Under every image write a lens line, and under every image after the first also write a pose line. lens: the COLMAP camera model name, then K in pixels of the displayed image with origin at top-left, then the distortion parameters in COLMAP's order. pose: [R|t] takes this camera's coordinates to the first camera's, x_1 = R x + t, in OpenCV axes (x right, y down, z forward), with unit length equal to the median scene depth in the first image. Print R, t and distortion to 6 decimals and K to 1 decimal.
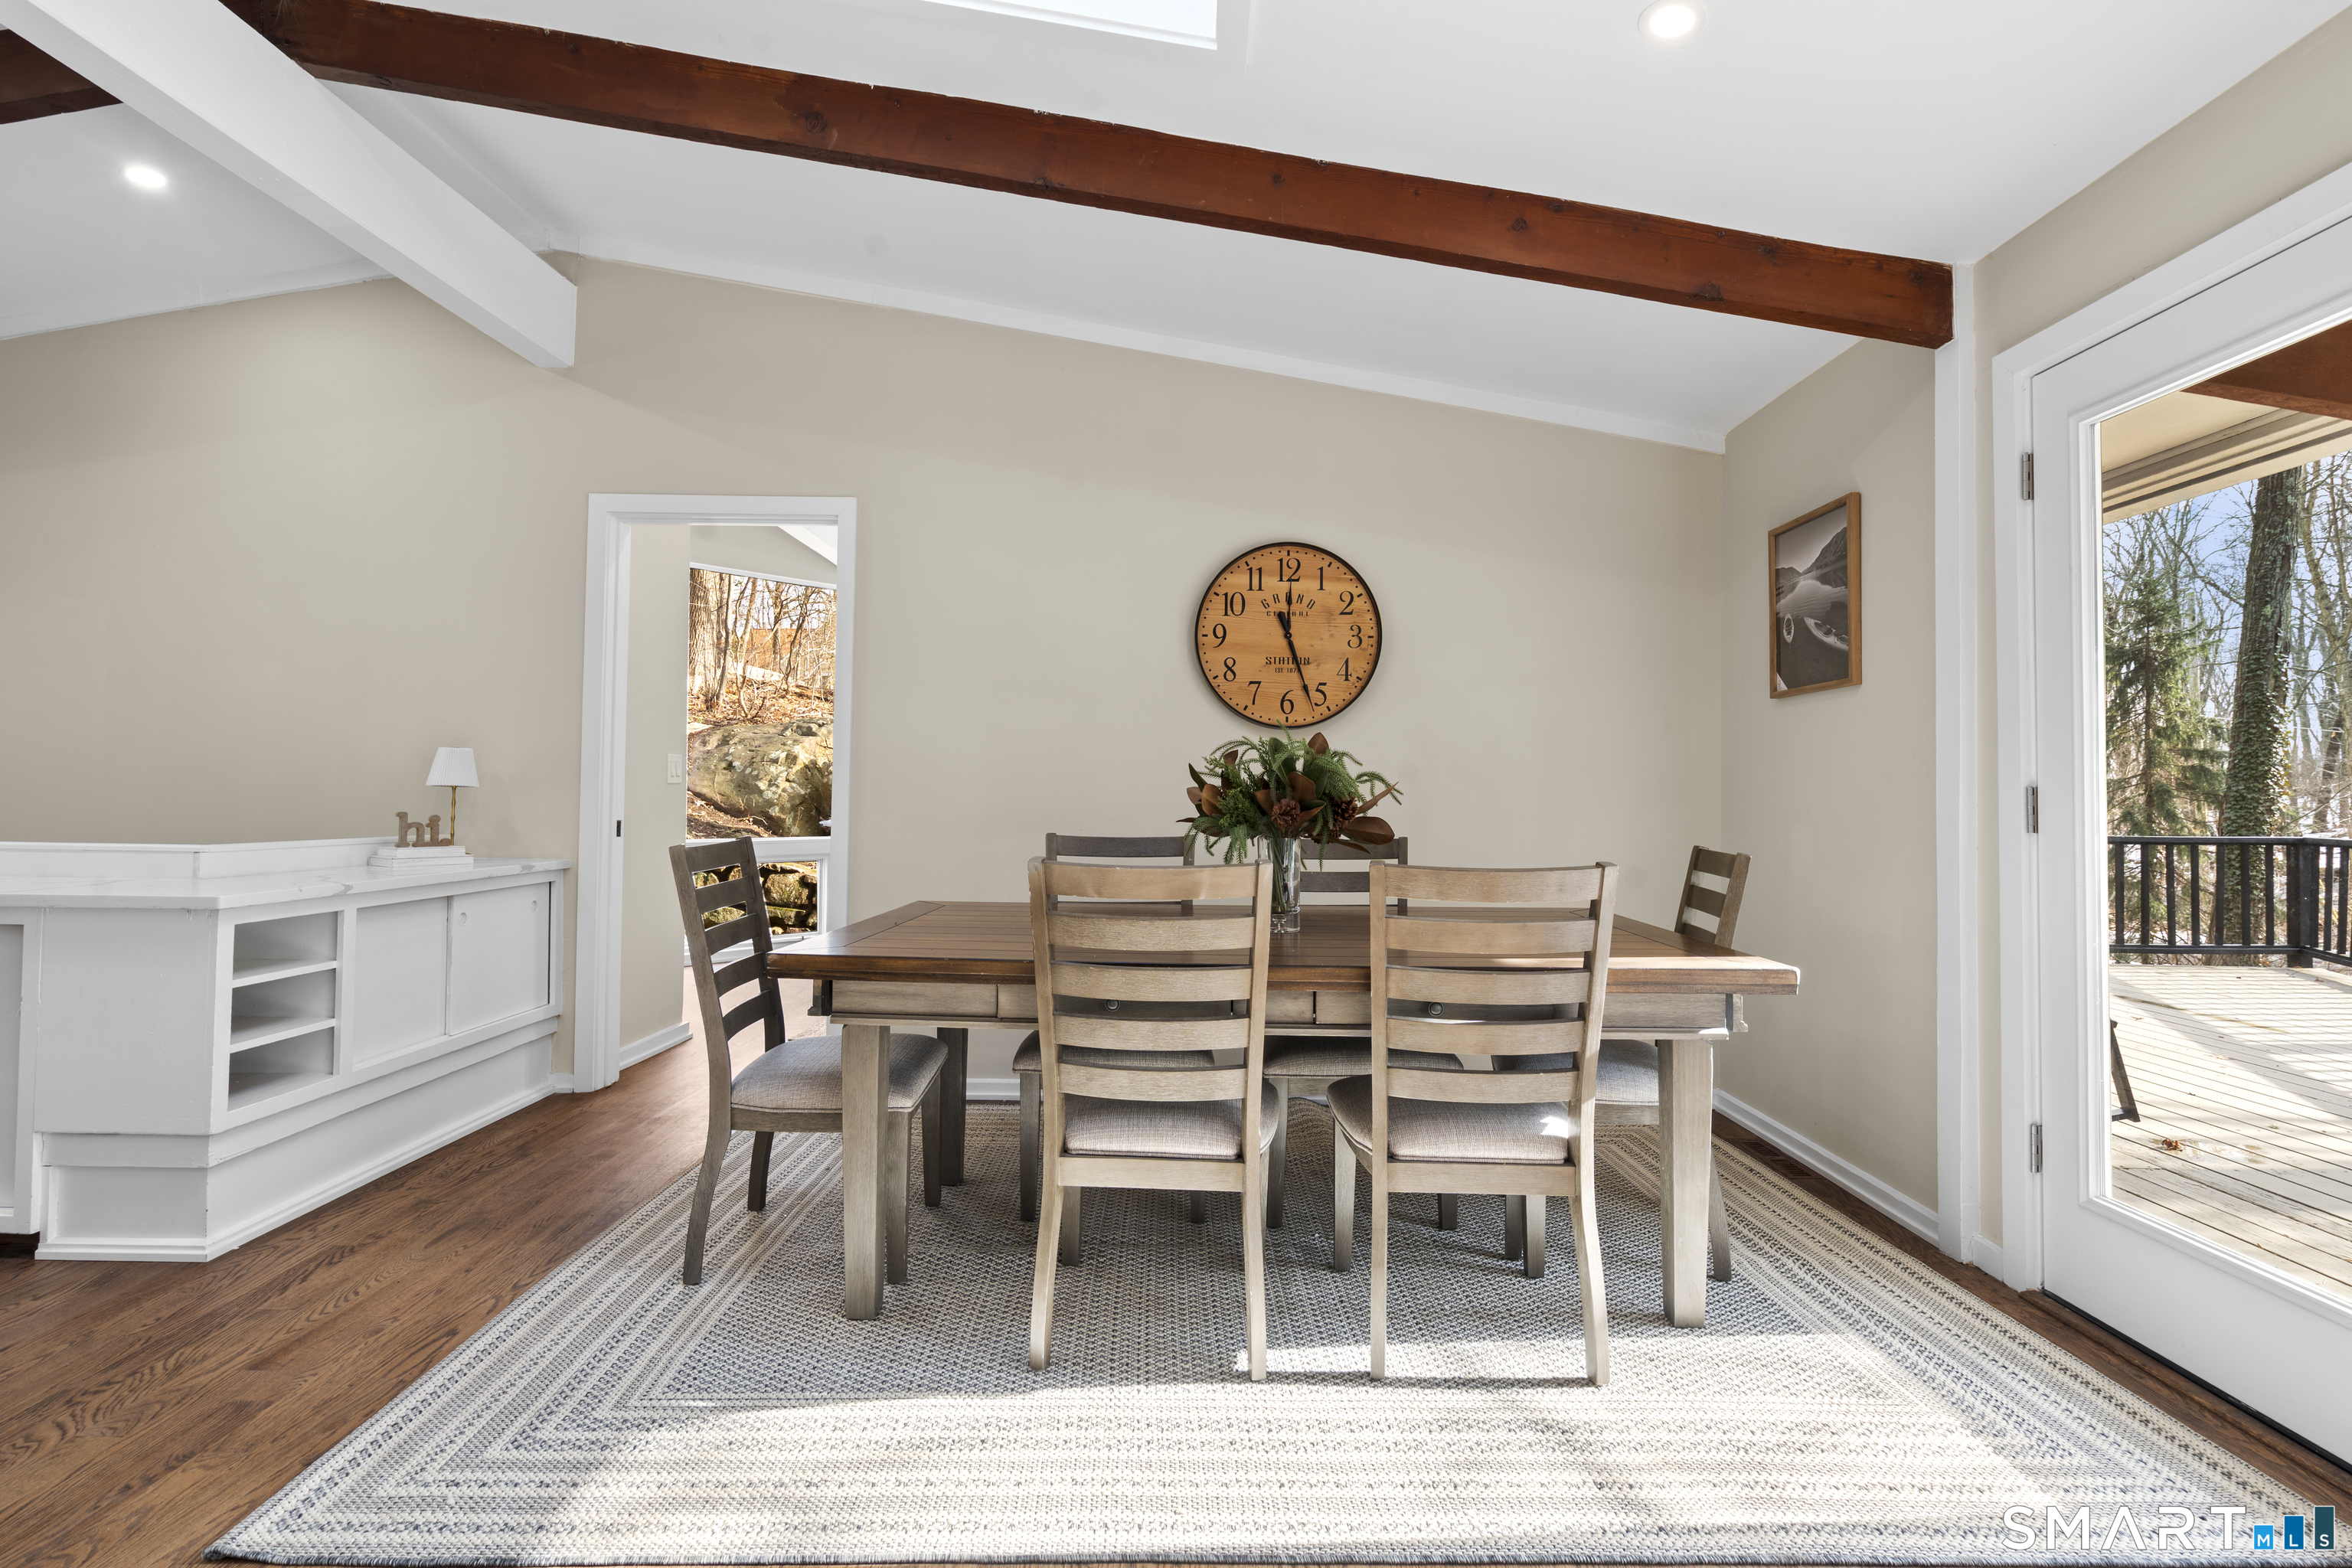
lens RADIAL K [[1061.8, 0, 1181.1], [0, 1061.8, 769.1], [0, 0, 1]] dist [-0.004736, 0.003243]
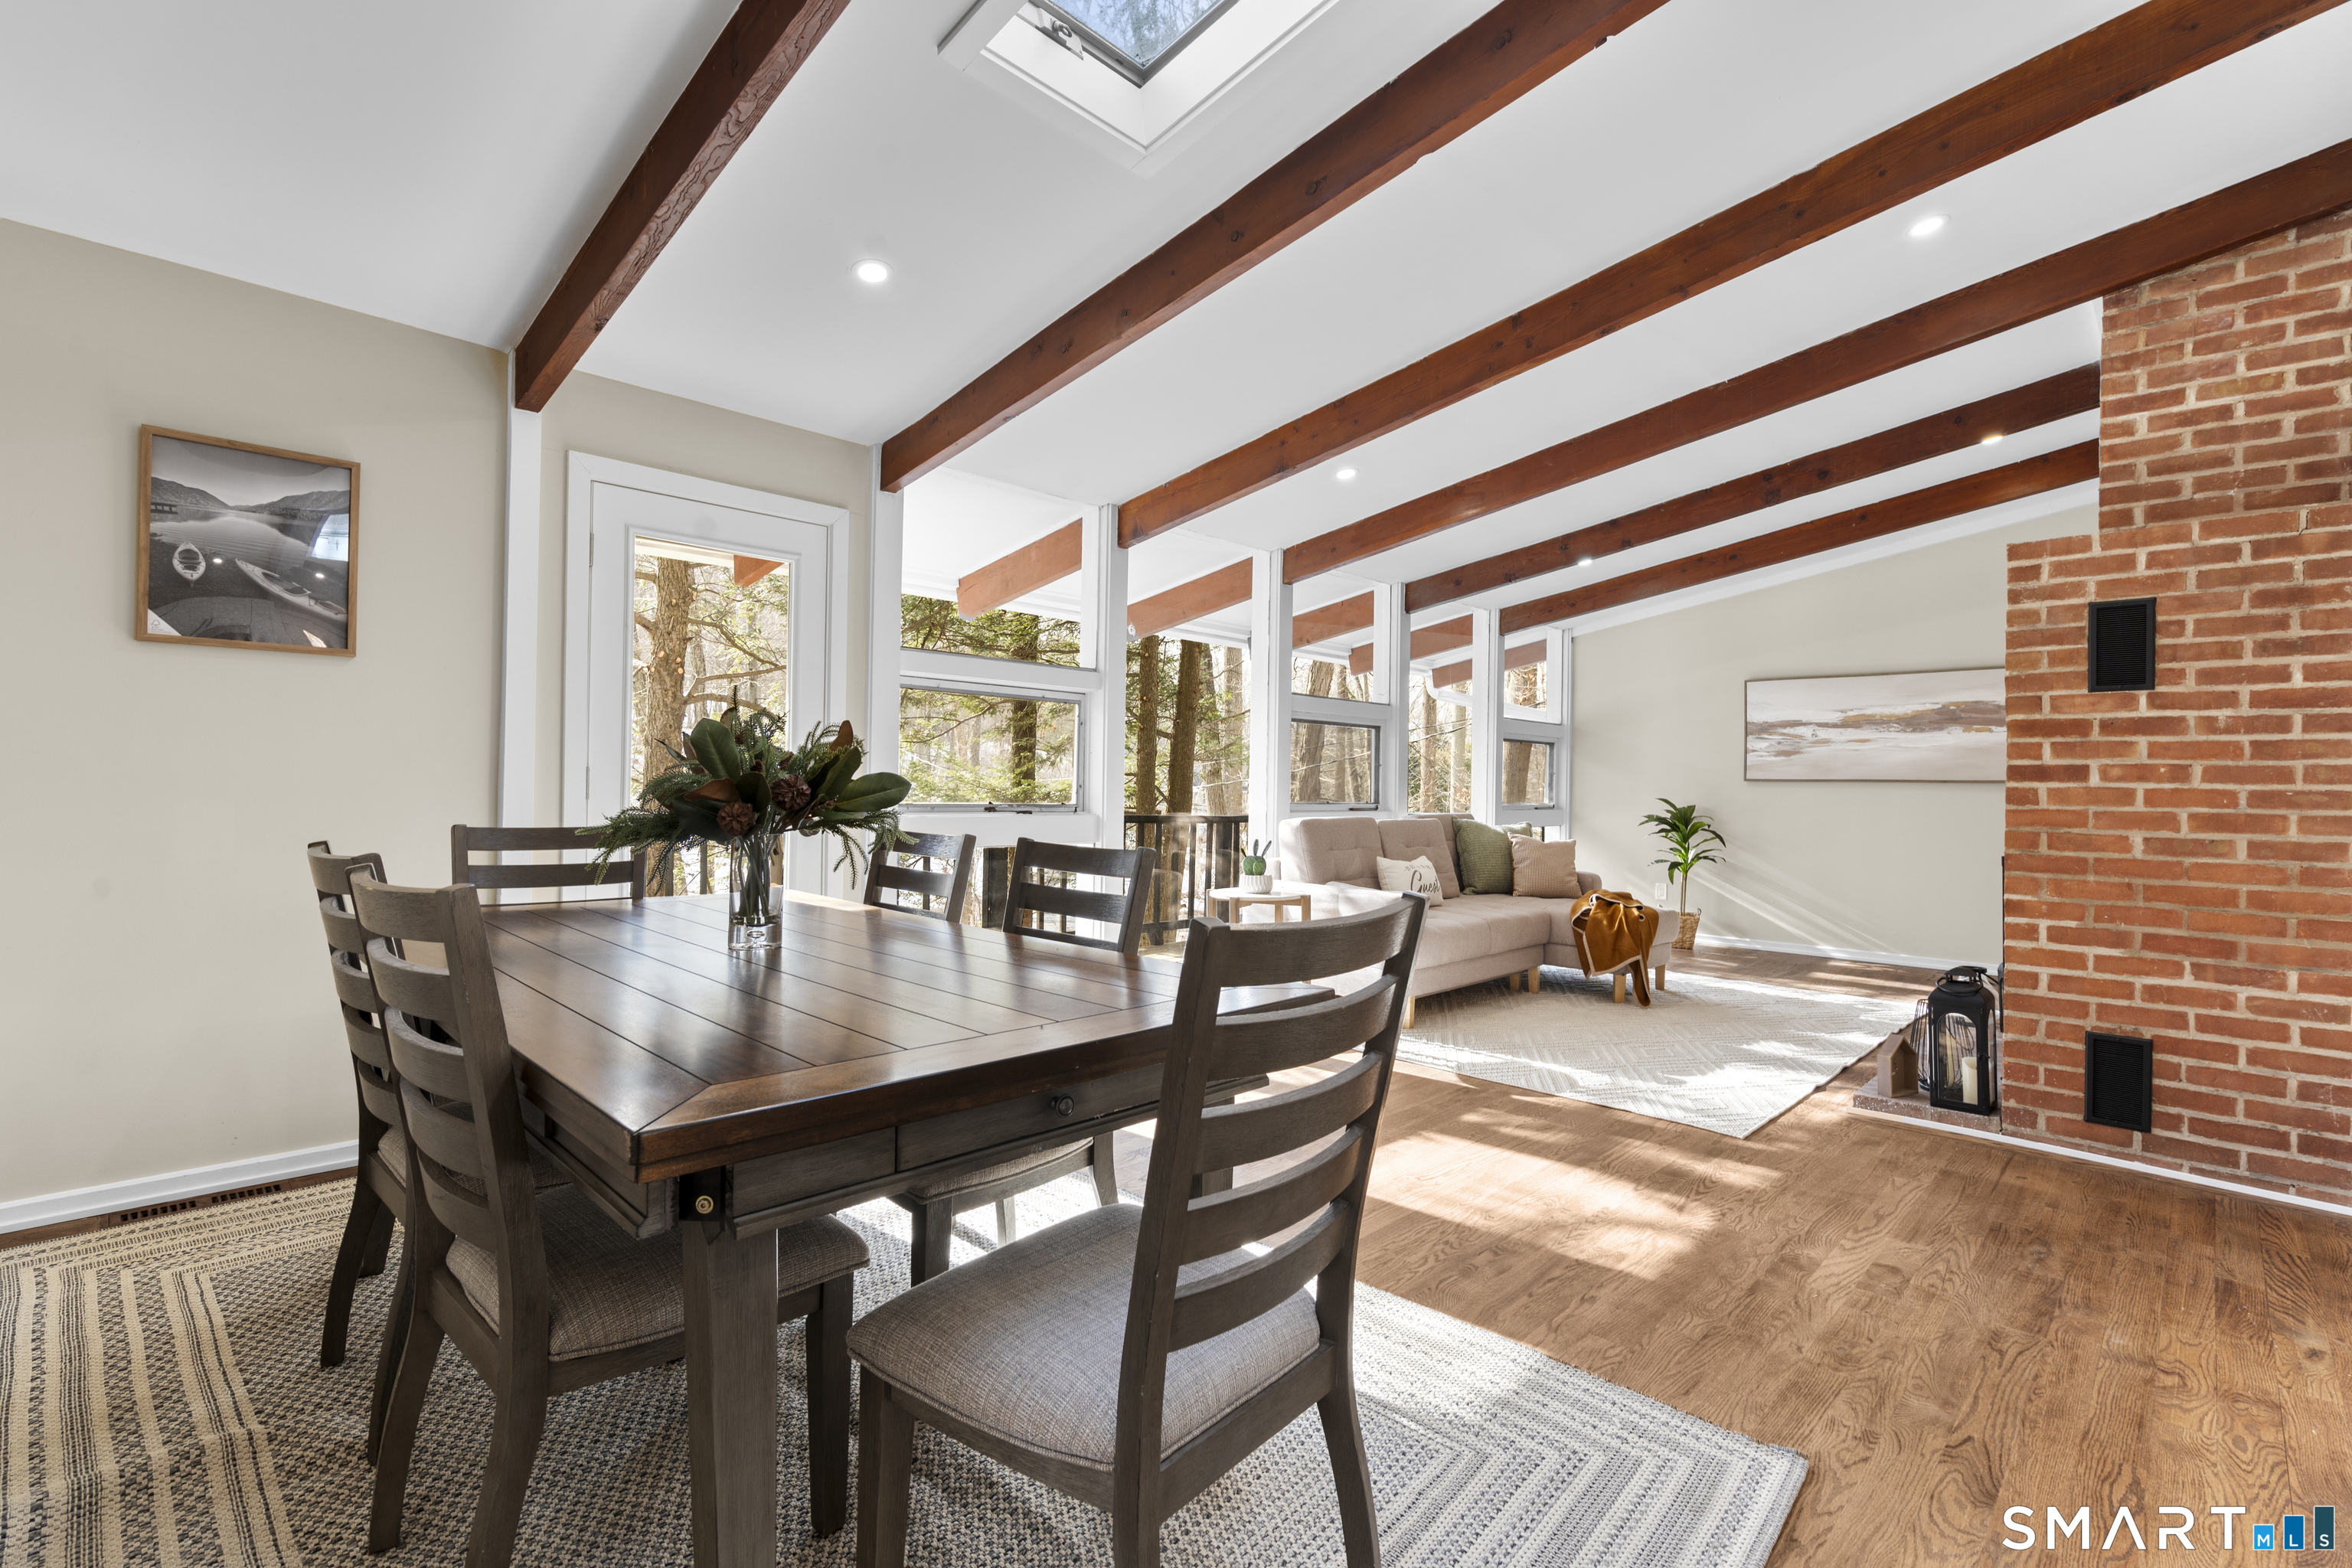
lens RADIAL K [[1061.8, 0, 1182.3], [0, 1061.8, 775.4], [0, 0, 1]] dist [-0.004736, 0.003243]
pose [[-0.728110, -0.015462, 0.685286, -0.688739], [-0.040417, 0.998975, -0.020404, 0.021749], [-0.684267, -0.042553, -0.727989, 1.341180]]
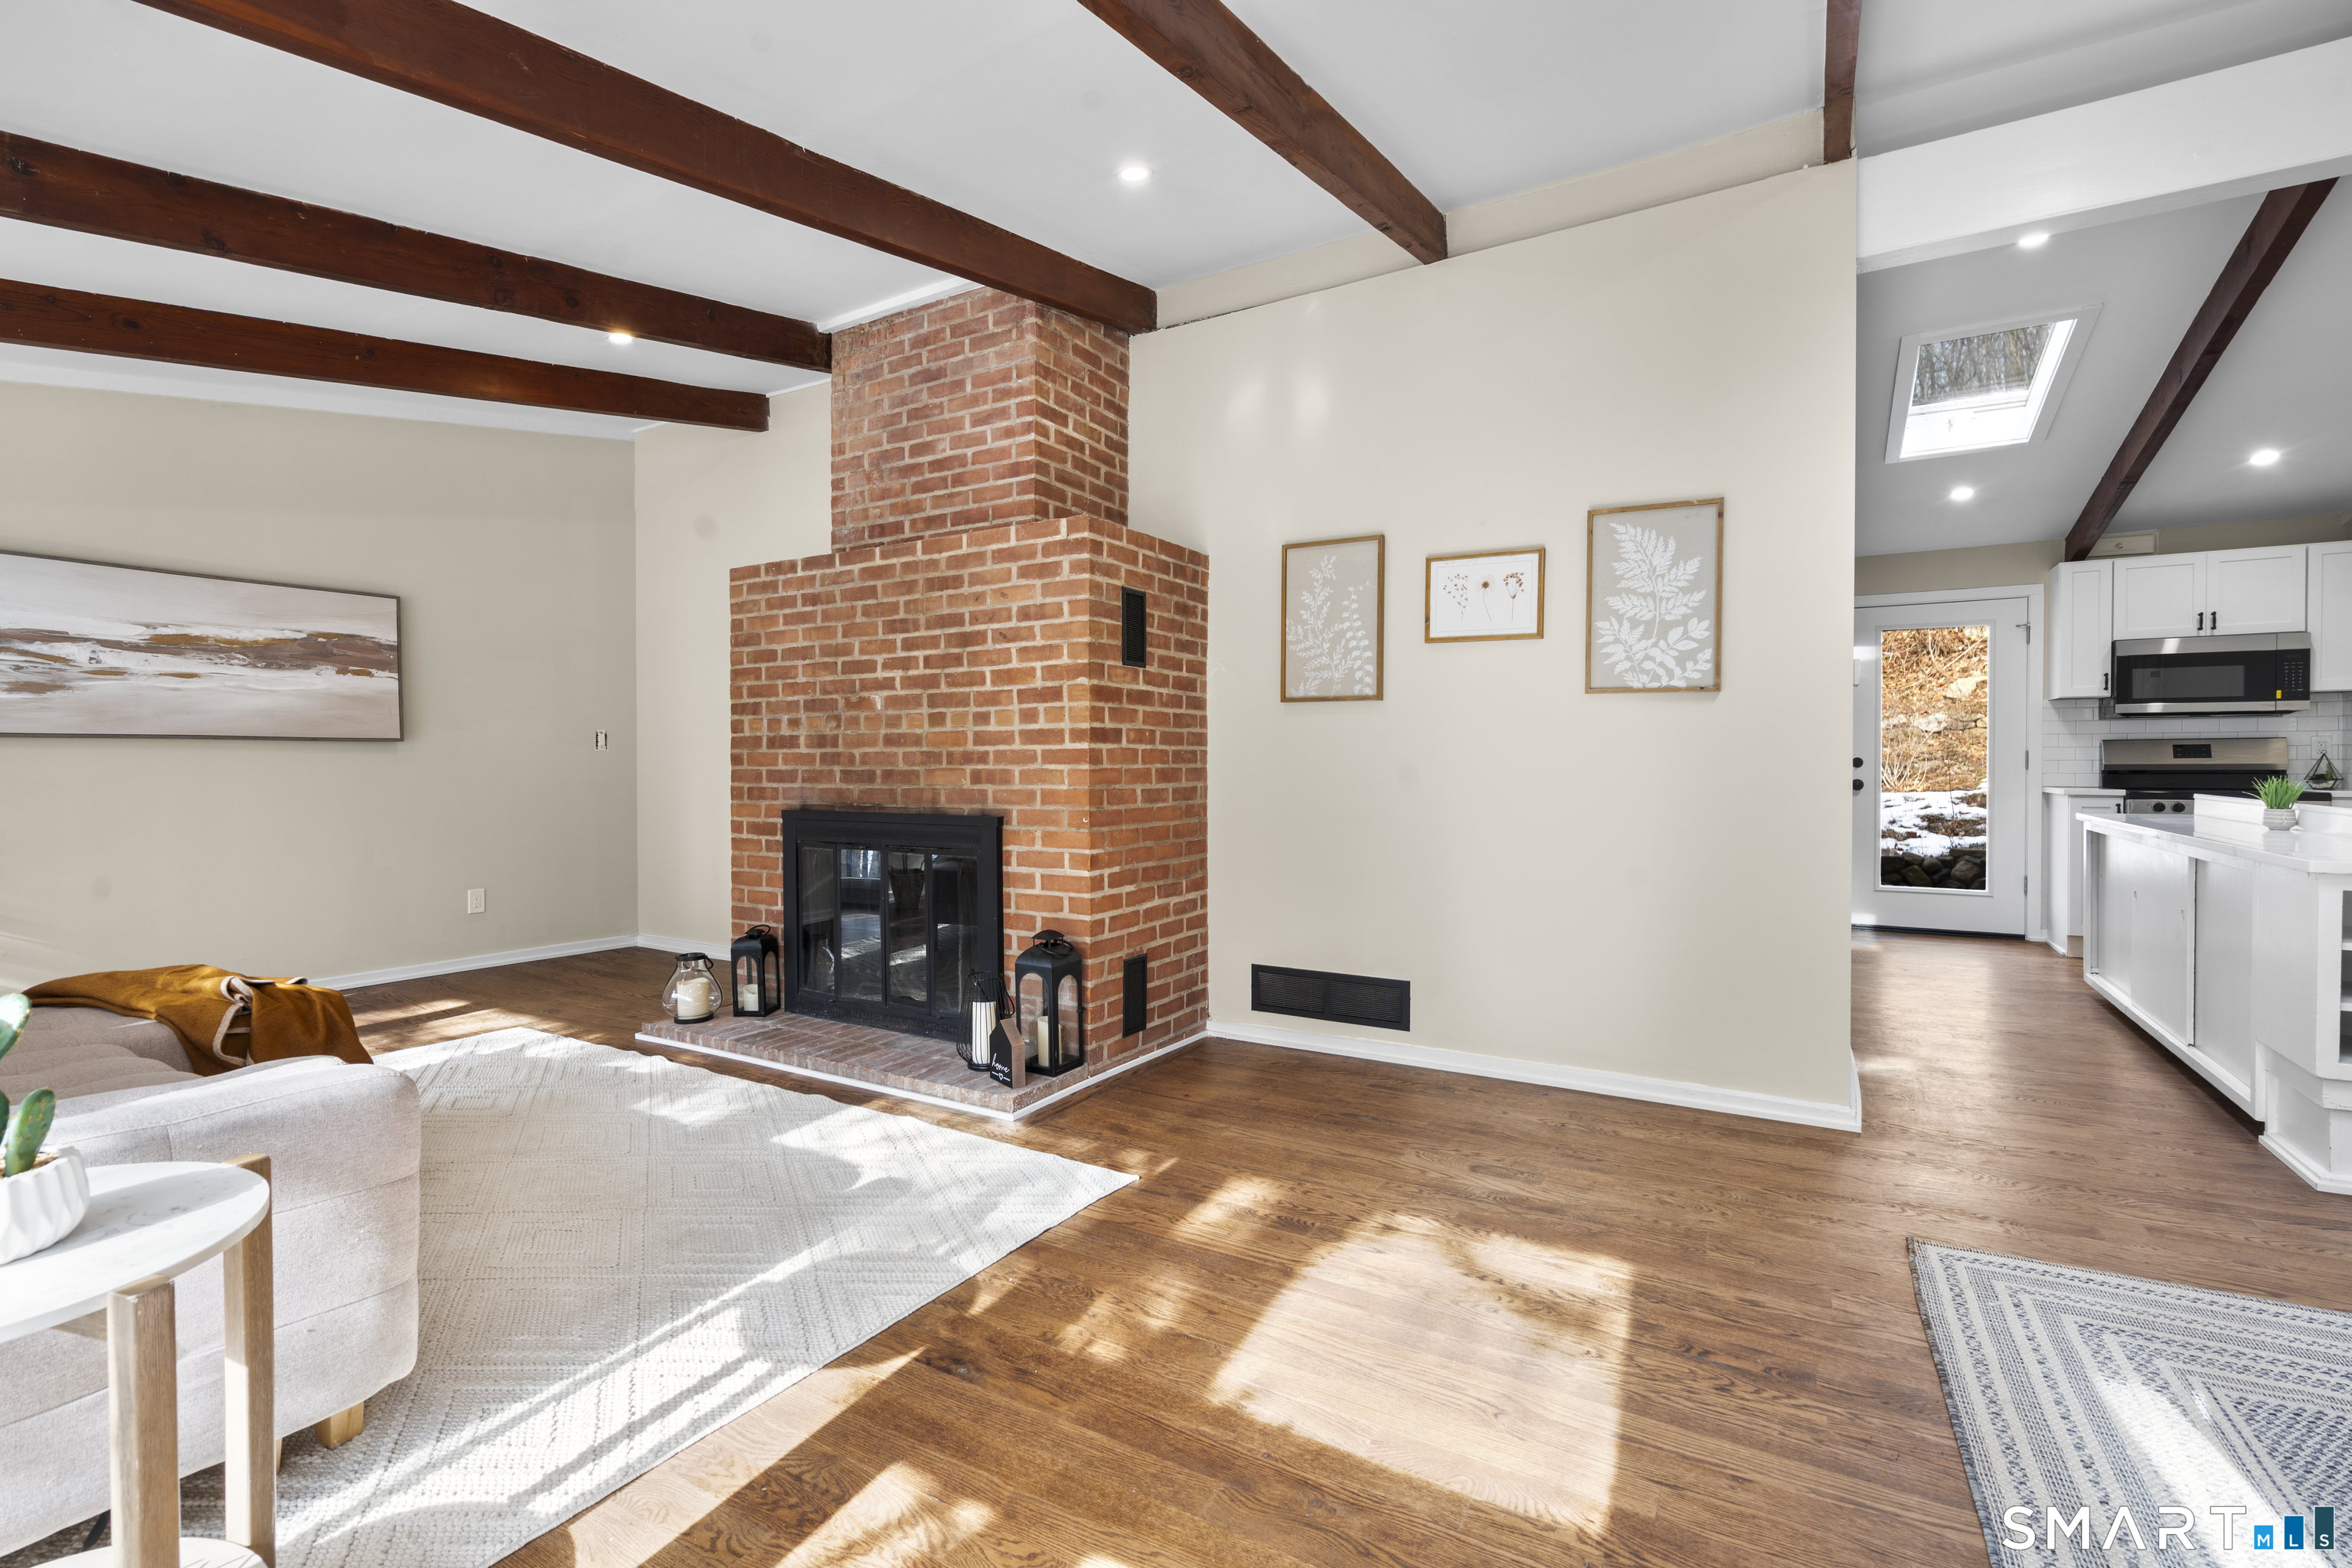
lens RADIAL K [[1061.8, 0, 1180.1], [0, 1061.8, 776.4], [0, 0, 1]] dist [-0.004736, 0.003243]
pose [[-0.500536, 0.002266, -0.865713, 0.583575], [0.017906, 0.999810, -0.007736, 0.017905], [0.865531, -0.019374, -0.500481, 0.491840]]
